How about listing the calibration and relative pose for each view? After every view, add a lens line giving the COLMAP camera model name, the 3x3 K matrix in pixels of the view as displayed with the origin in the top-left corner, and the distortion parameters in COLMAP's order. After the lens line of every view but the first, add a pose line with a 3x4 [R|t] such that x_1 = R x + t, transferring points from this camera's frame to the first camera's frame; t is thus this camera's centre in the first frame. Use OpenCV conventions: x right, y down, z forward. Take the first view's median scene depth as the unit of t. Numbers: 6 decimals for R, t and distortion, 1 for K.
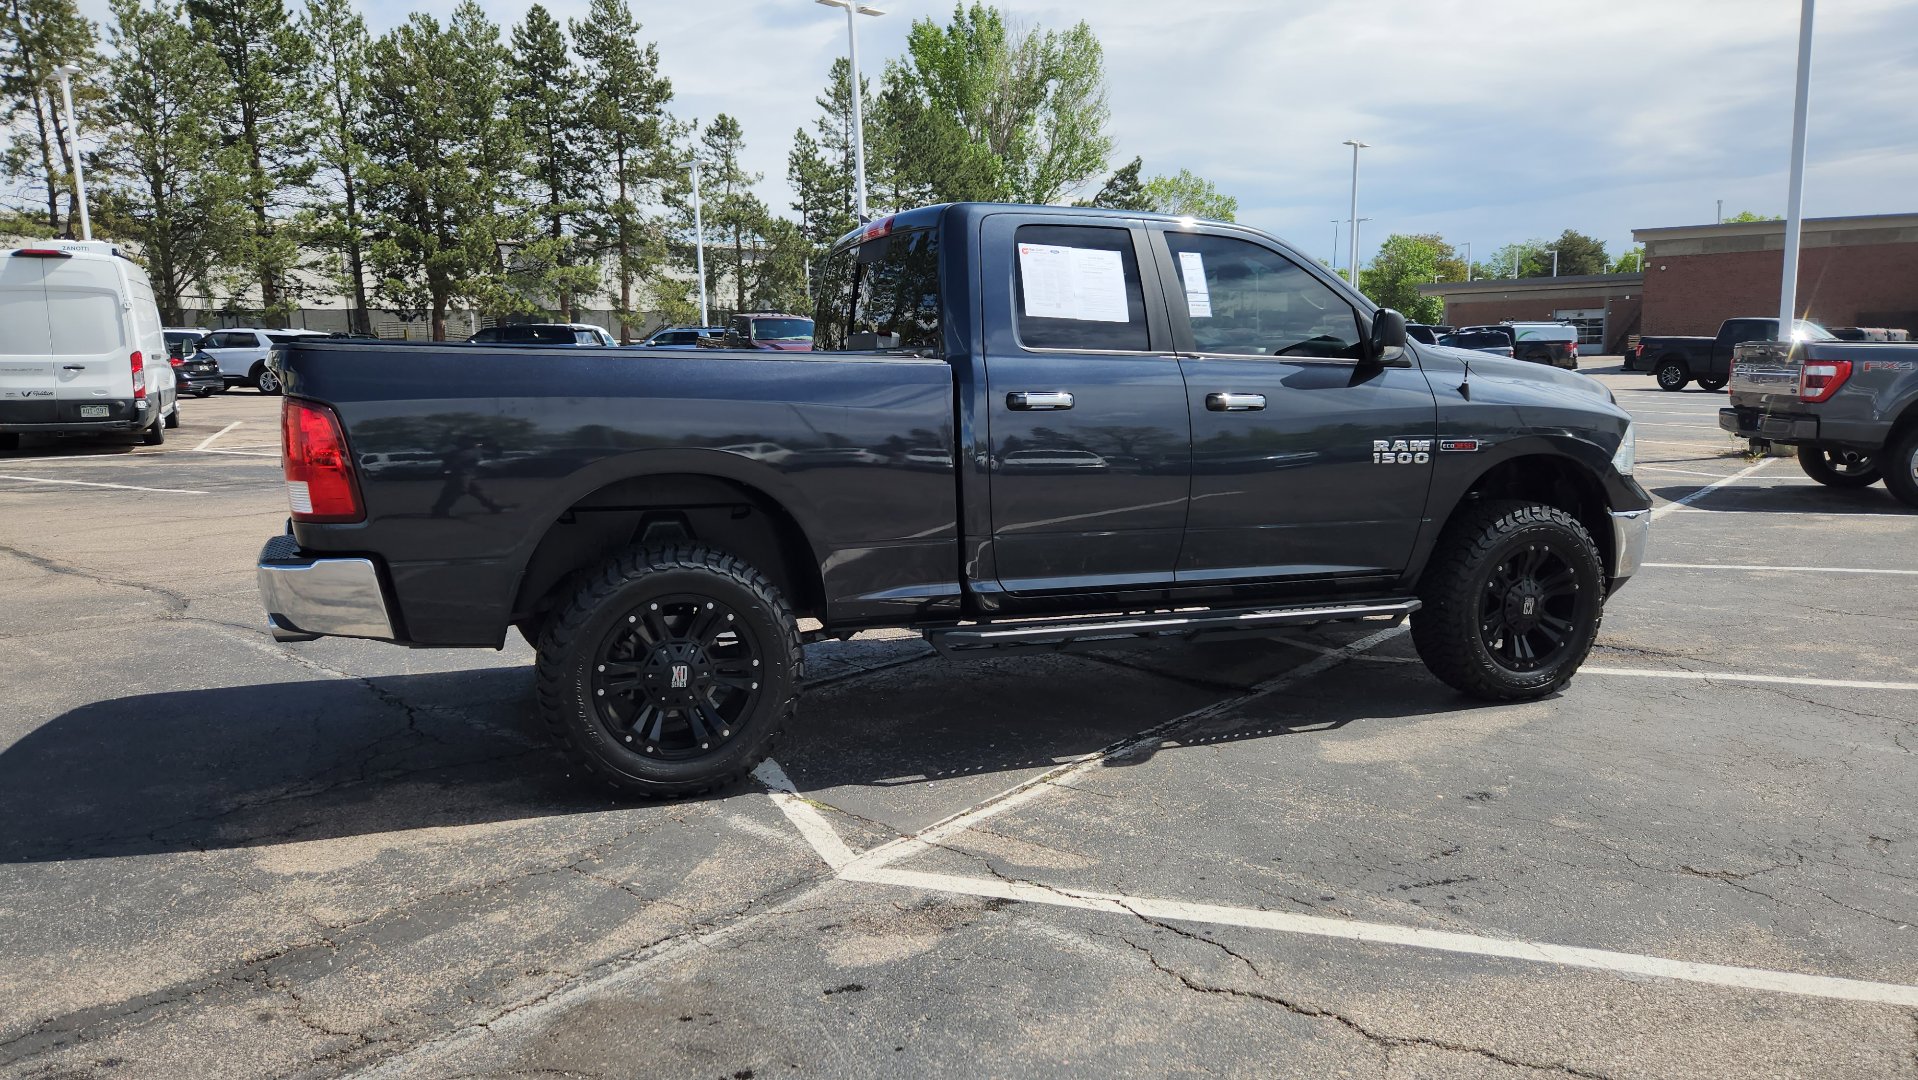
lens RADIAL K [[1283.0, 0, 923.6], [0, 1283.0, 536.7], [0, 0, 1]] dist [0.073081, -0.059404]
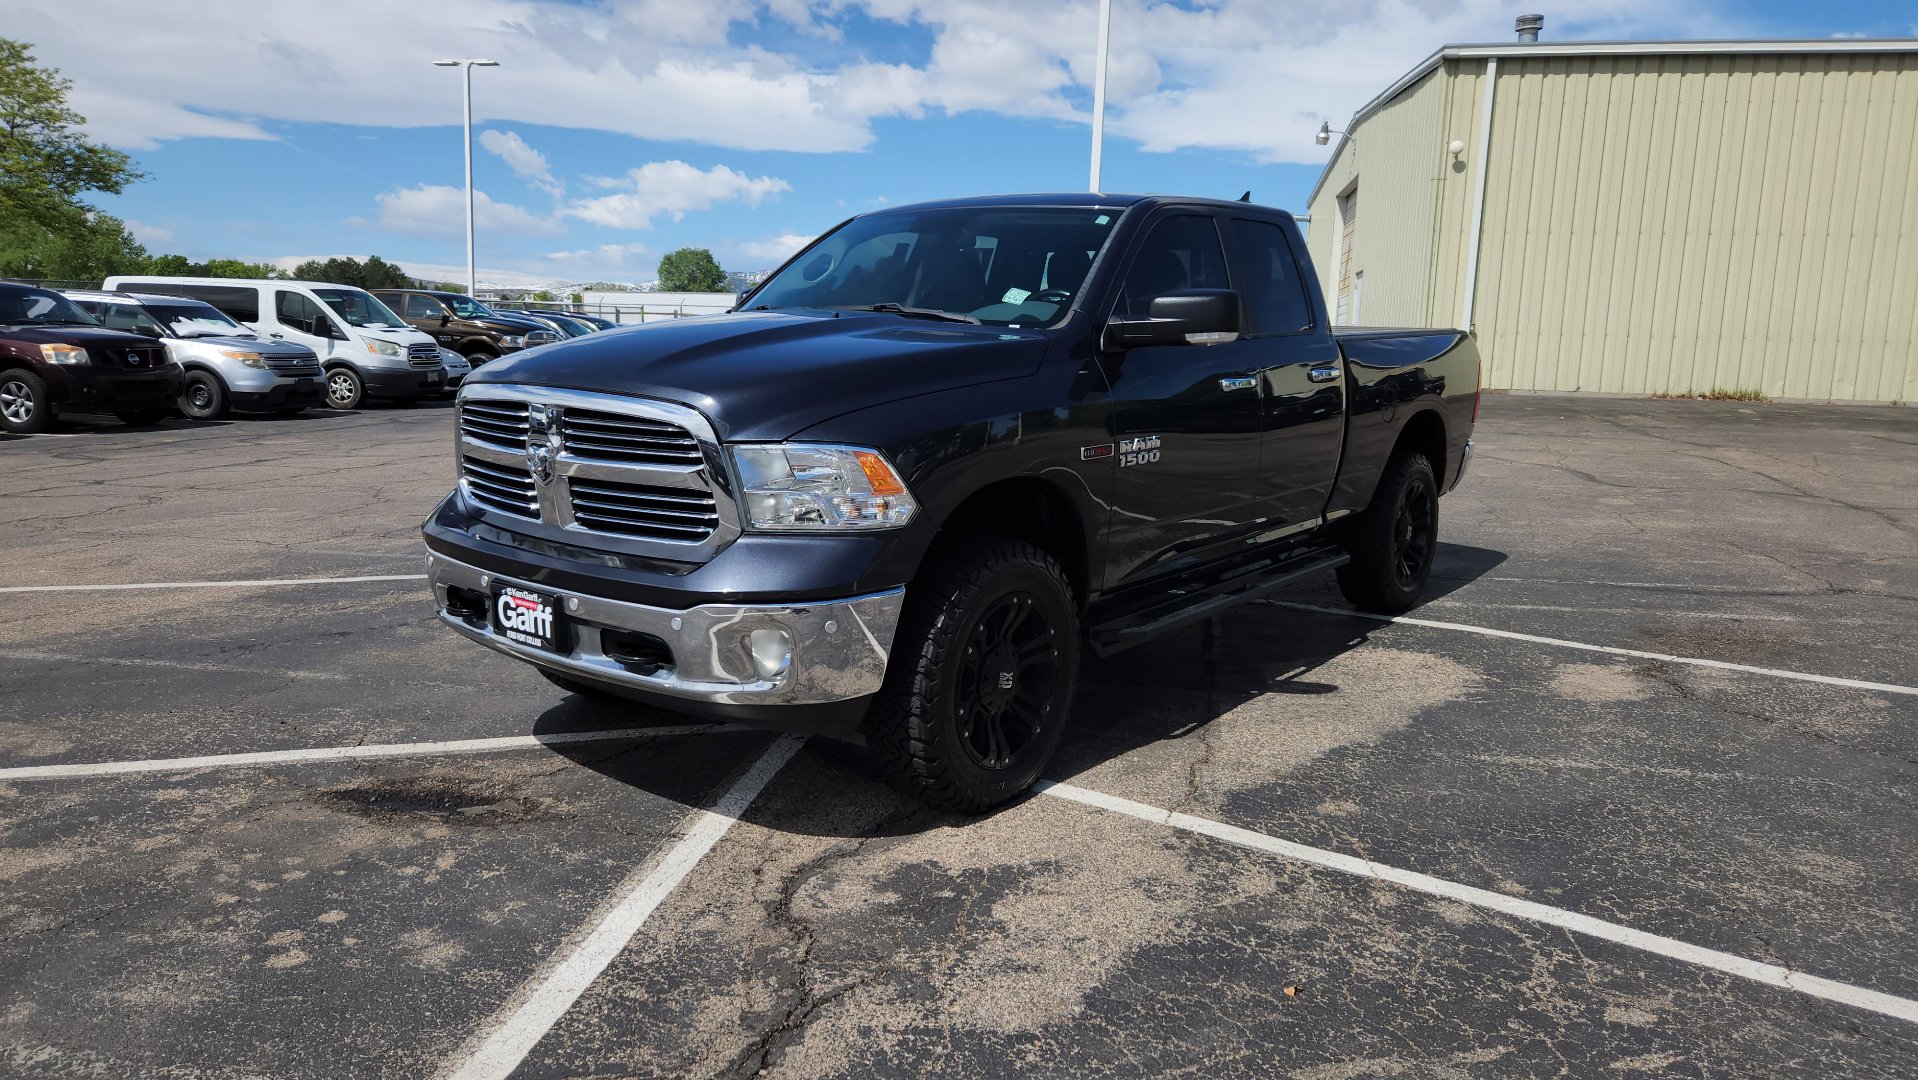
lens RADIAL K [[1283.0, 0, 930.1], [0, 1283.0, 530.7], [0, 0, 1]] dist [0.073081, -0.059404]
pose [[-0.866634, 0.068164, -0.494267, 0.694891], [-0.084025, 0.956537, 0.279244, -0.261066], [0.491819, 0.283533, -0.823240, 1.808779]]
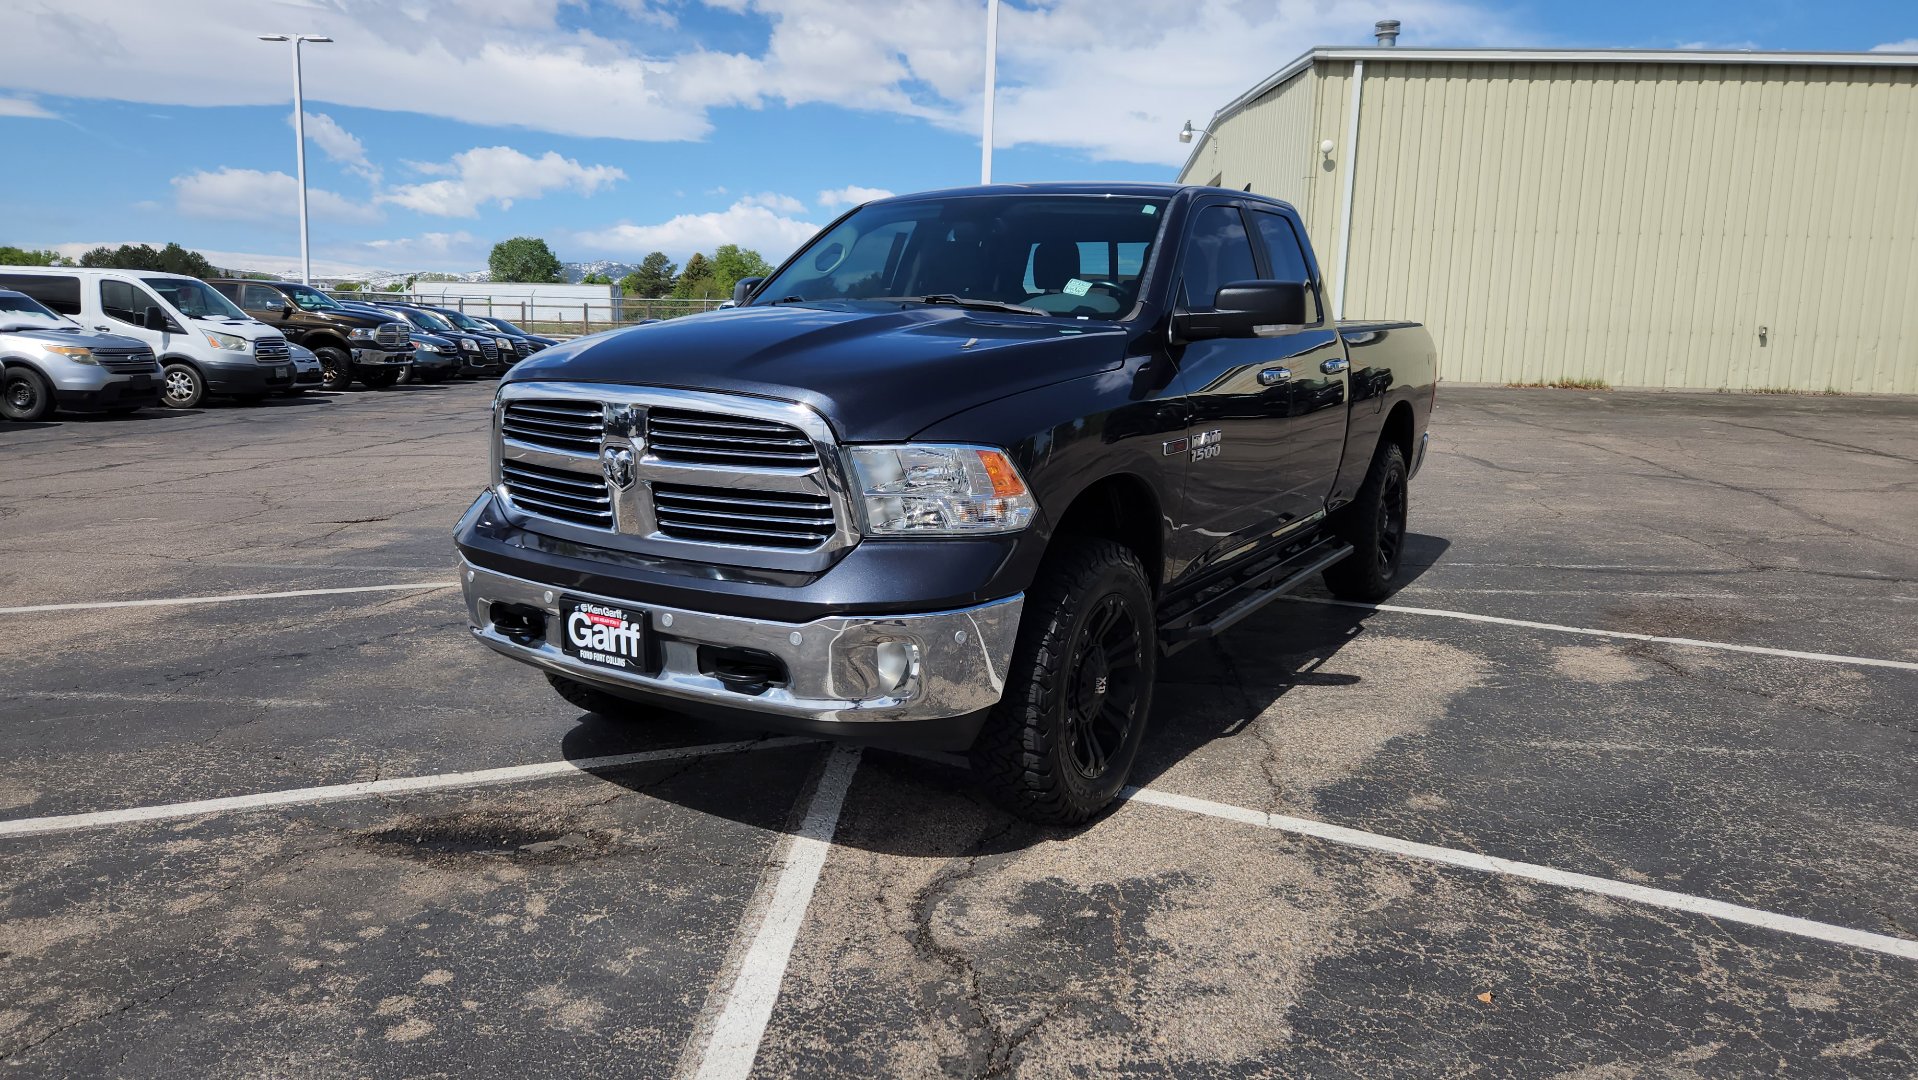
lens RADIAL K [[1283.0, 0, 934.7], [0, 1283.0, 525.5], [0, 0, 1]] dist [0.073081, -0.059404]
pose [[-0.798665, 0.085655, -0.595648, 0.783472], [-0.098273, 0.957966, 0.269524, -0.245328], [0.593697, 0.273796, -0.756677, 1.713469]]
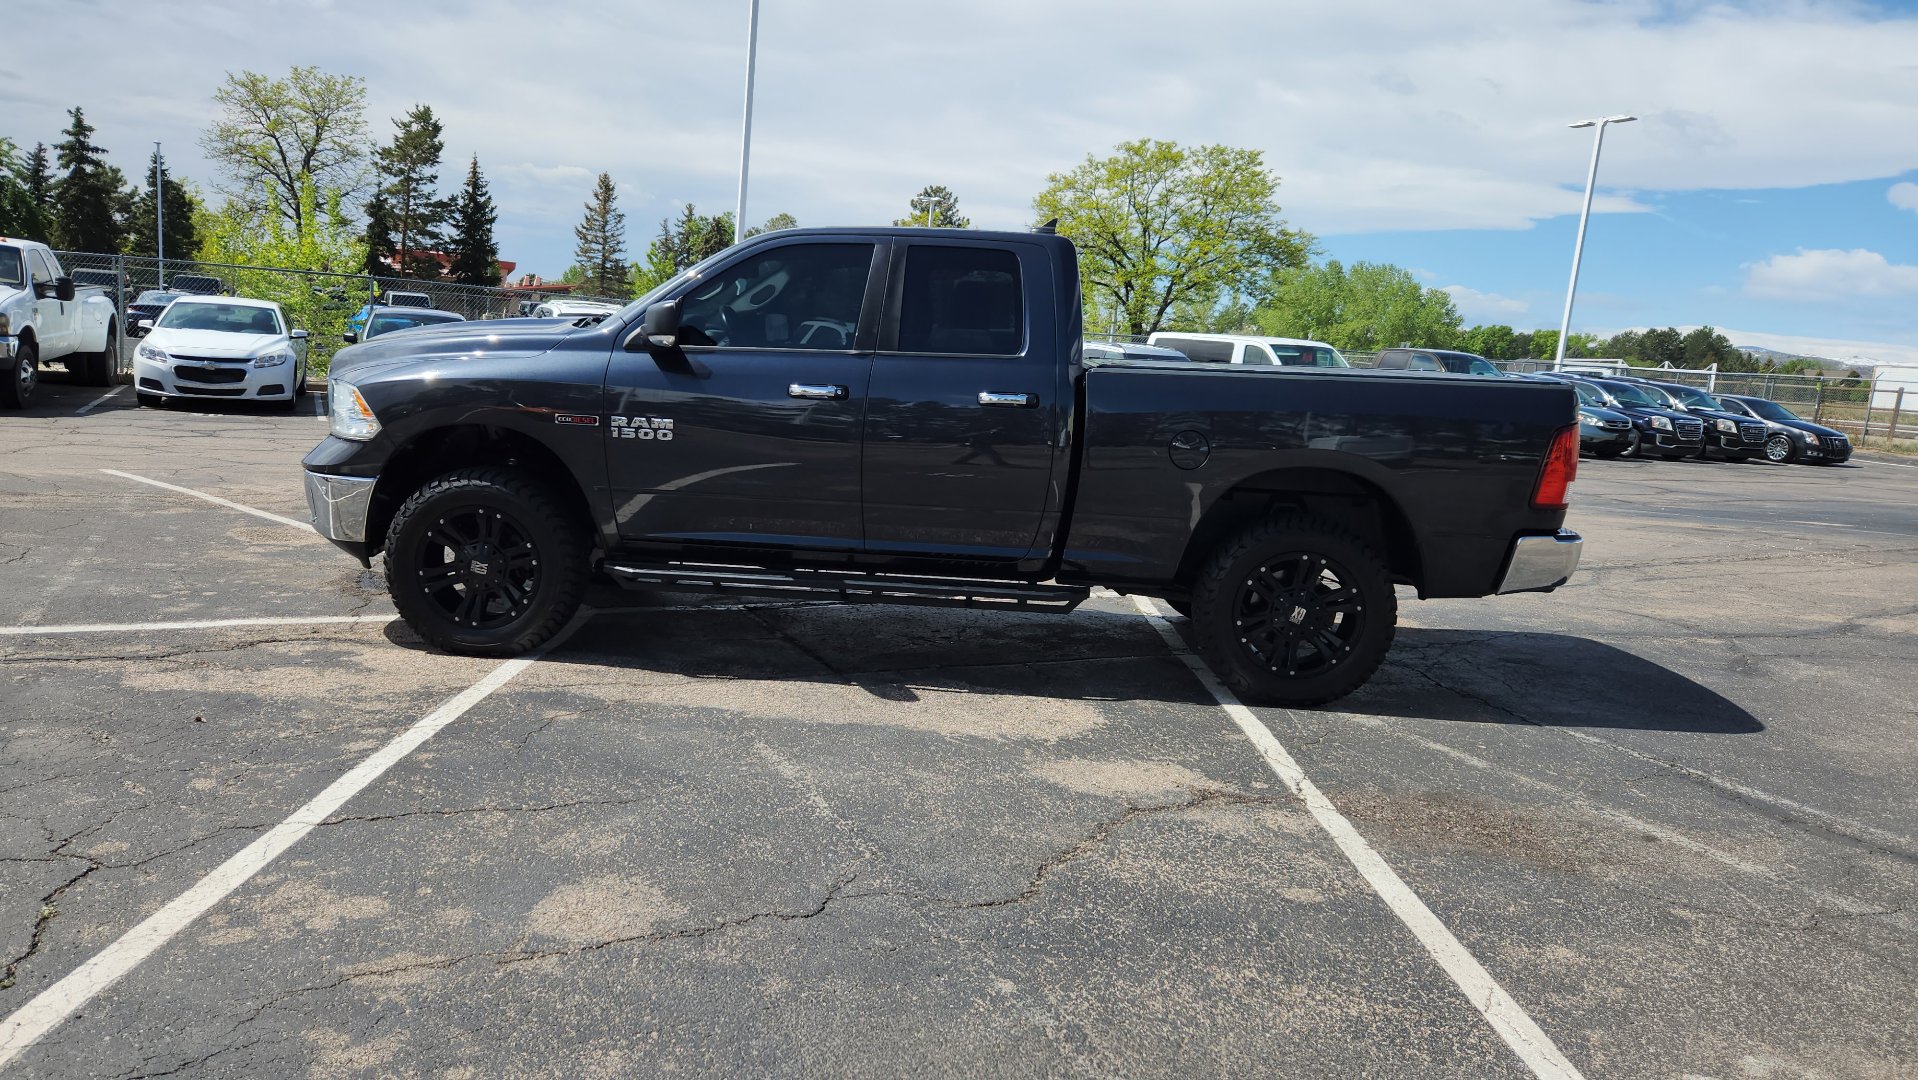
lens RADIAL K [[1282.3, 0, 927.6], [0, 1282.3, 536.1], [0, 0, 1]] dist [0.072640, -0.056078]
pose [[-0.910618, -0.114508, 0.397068, -0.388296], [-0.000879, 0.961378, 0.275231, -0.291387], [-0.413248, 0.250281, -0.875549, 2.005200]]
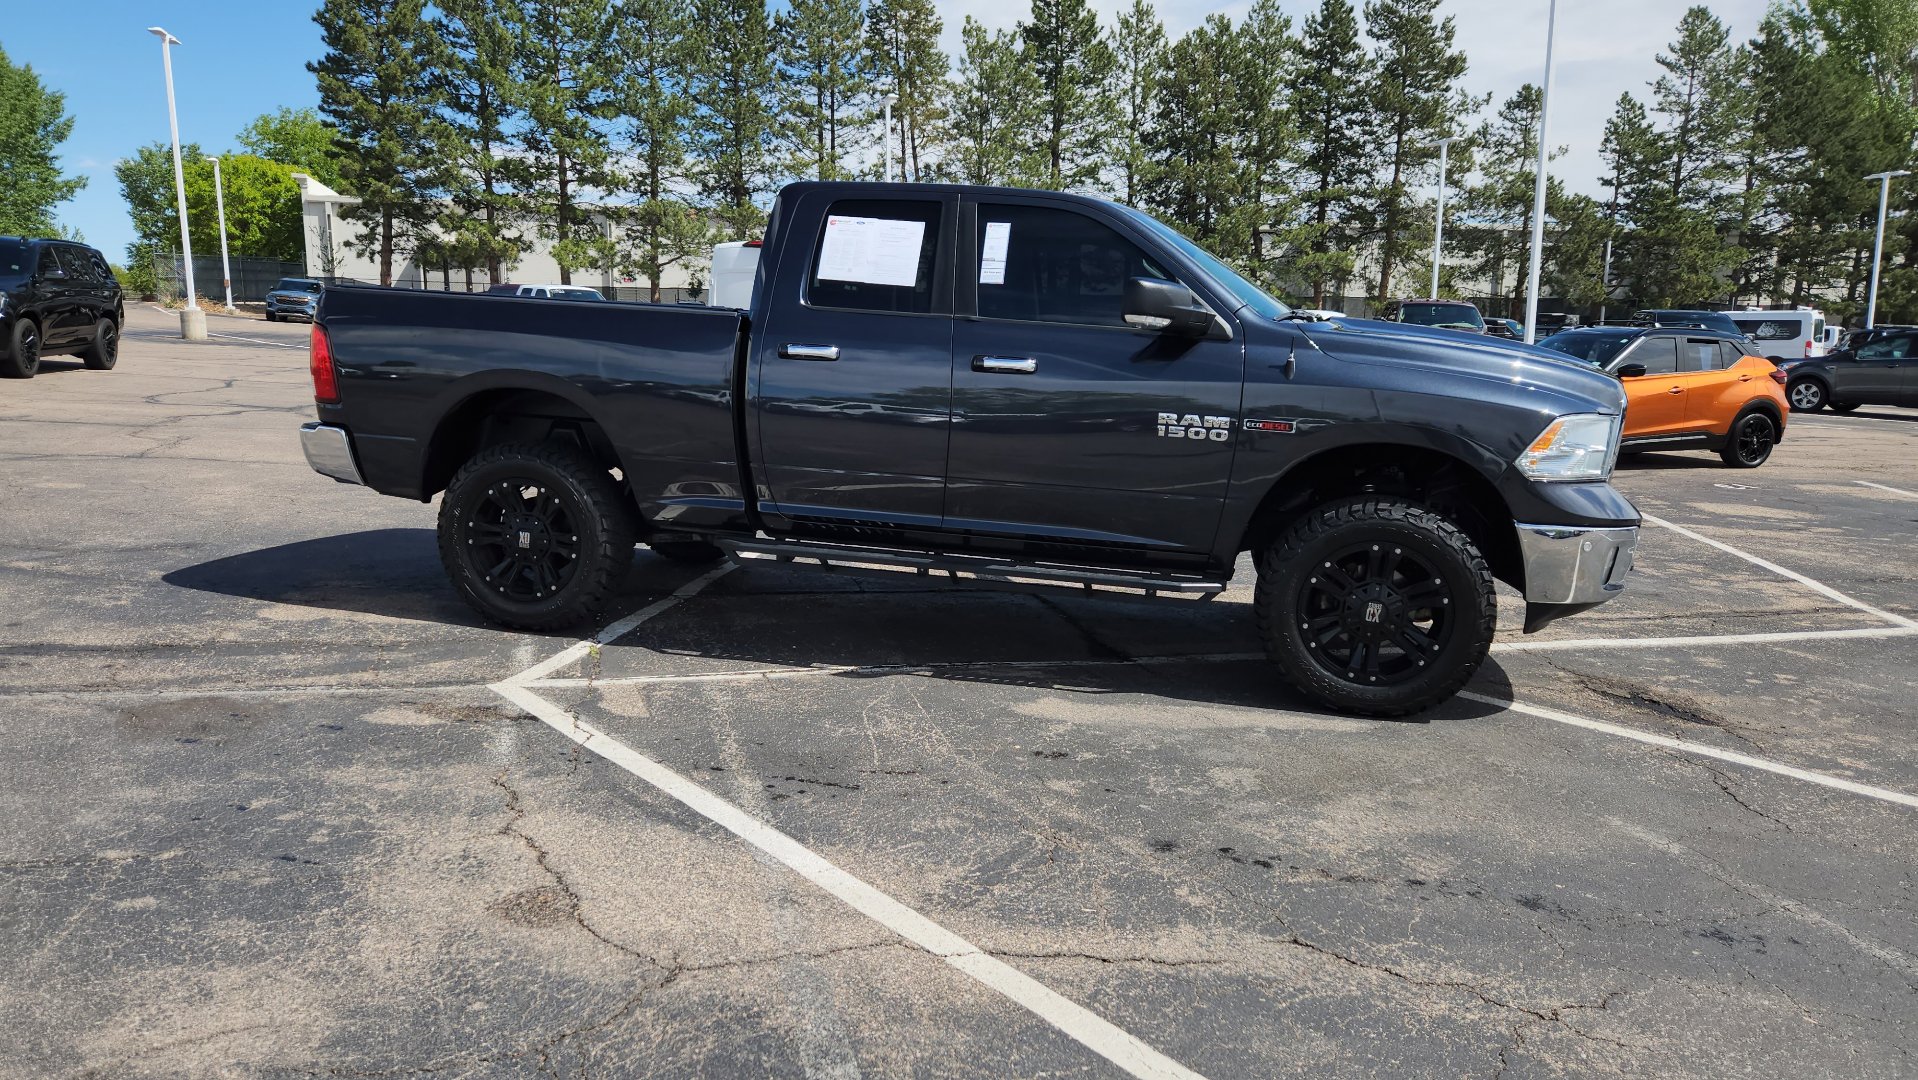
lens RADIAL K [[1283.0, 0, 930.5], [0, 1283.0, 533.0], [0, 0, 1]] dist [0.073081, -0.059404]
pose [[0.824154, 0.118656, -0.553797, 0.673415], [-0.115255, 0.992484, 0.041128, -0.002732], [0.554515, 0.029932, 0.831635, 0.078145]]
